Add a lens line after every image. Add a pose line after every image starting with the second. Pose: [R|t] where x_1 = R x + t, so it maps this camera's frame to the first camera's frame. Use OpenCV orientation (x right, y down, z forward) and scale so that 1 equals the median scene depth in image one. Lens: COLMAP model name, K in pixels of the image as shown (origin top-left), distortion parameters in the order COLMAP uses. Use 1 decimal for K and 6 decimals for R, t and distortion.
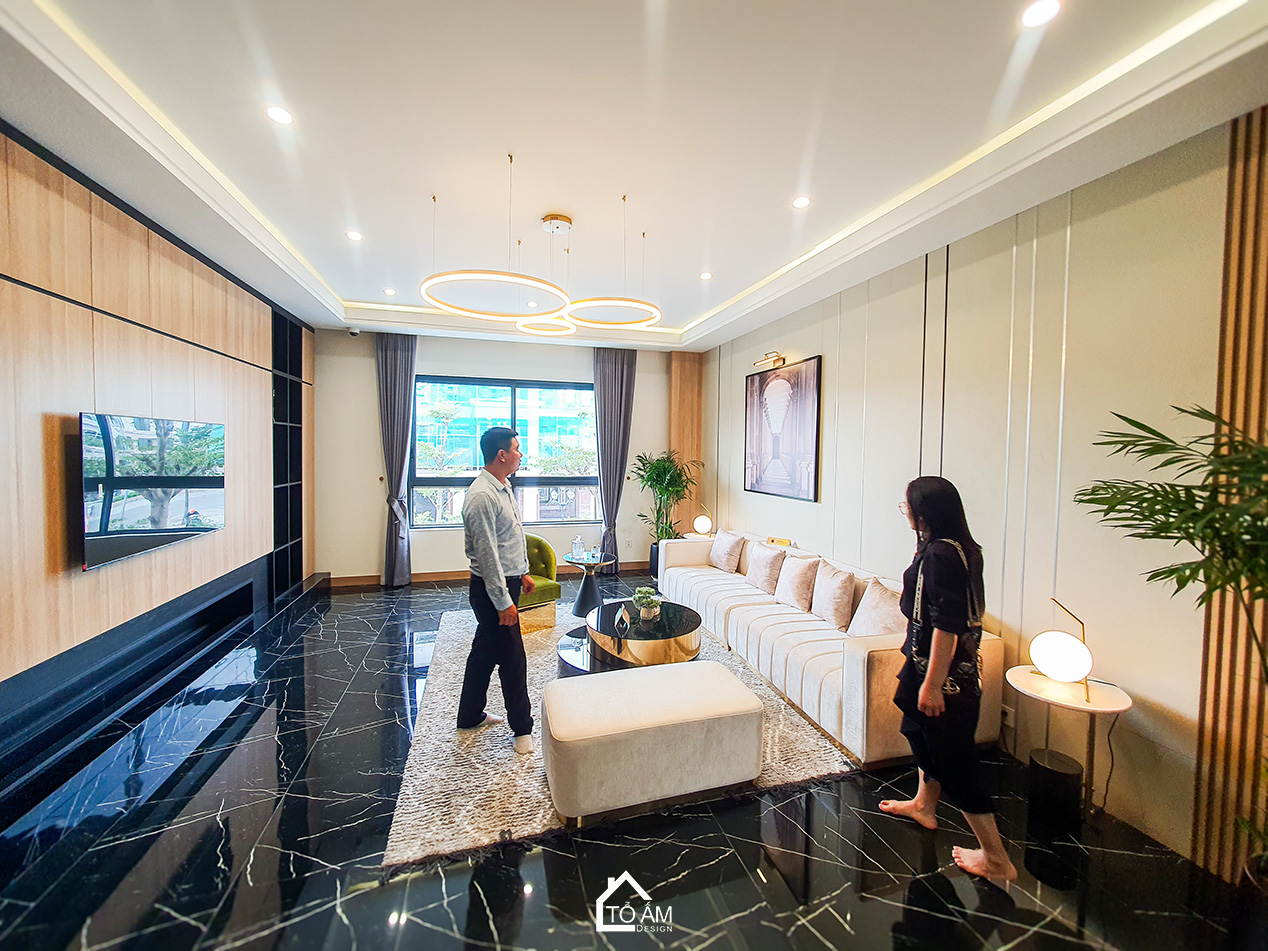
lens RADIAL K [[503.8, 0, 614.8], [0, 503.8, 469.2], [0, 0, 1]] dist [0.000135, -0.001161]
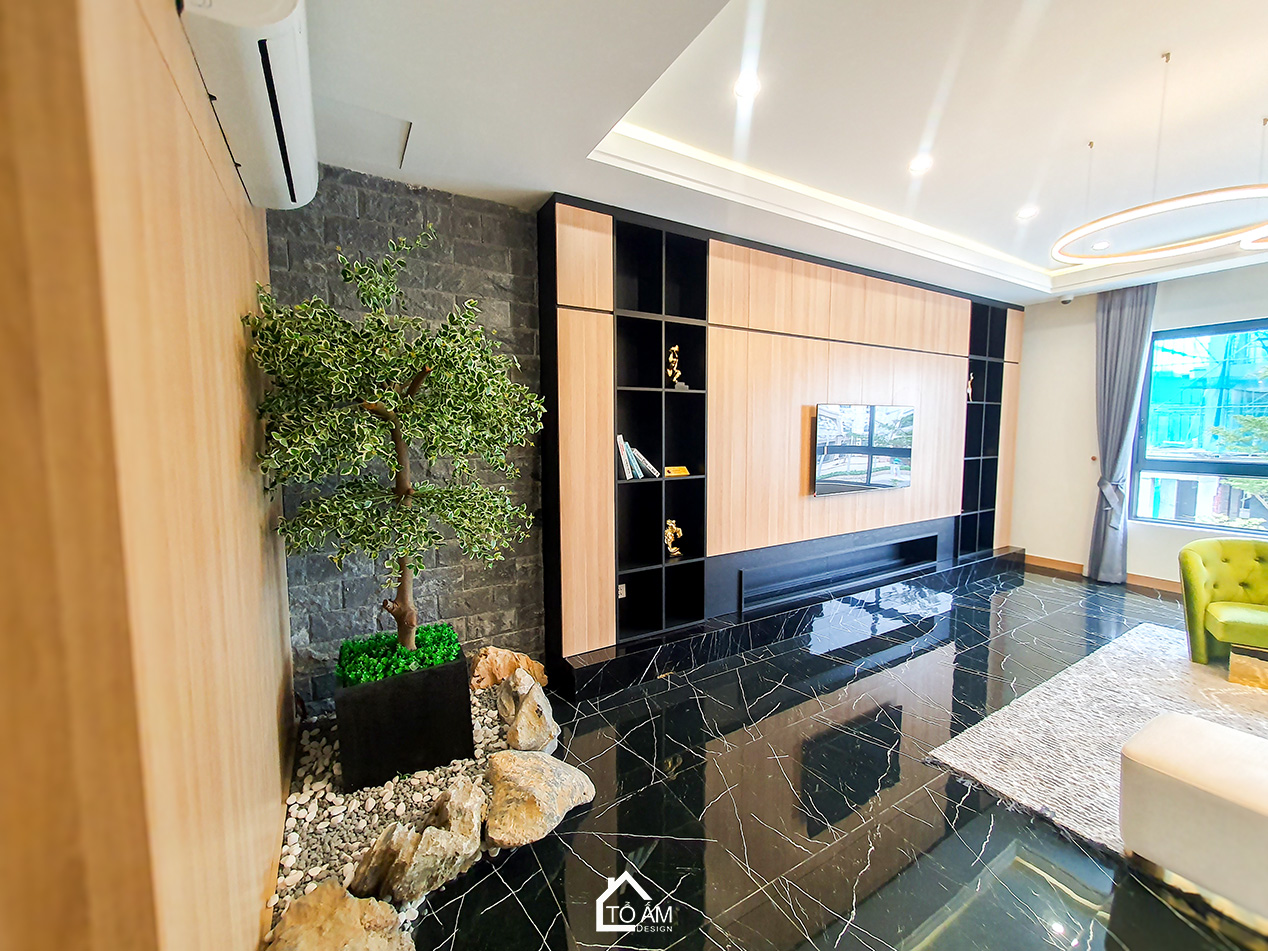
lens RADIAL K [[503.8, 0, 626.8], [0, 503.8, 477.8], [0, 0, 1]] dist [0.000135, -0.001161]
pose [[0.235193, 0.082049, -0.968479, 0.251622], [-0.033977, 0.996516, 0.076173, 0.017023], [0.971355, 0.014991, 0.237161, -0.017958]]
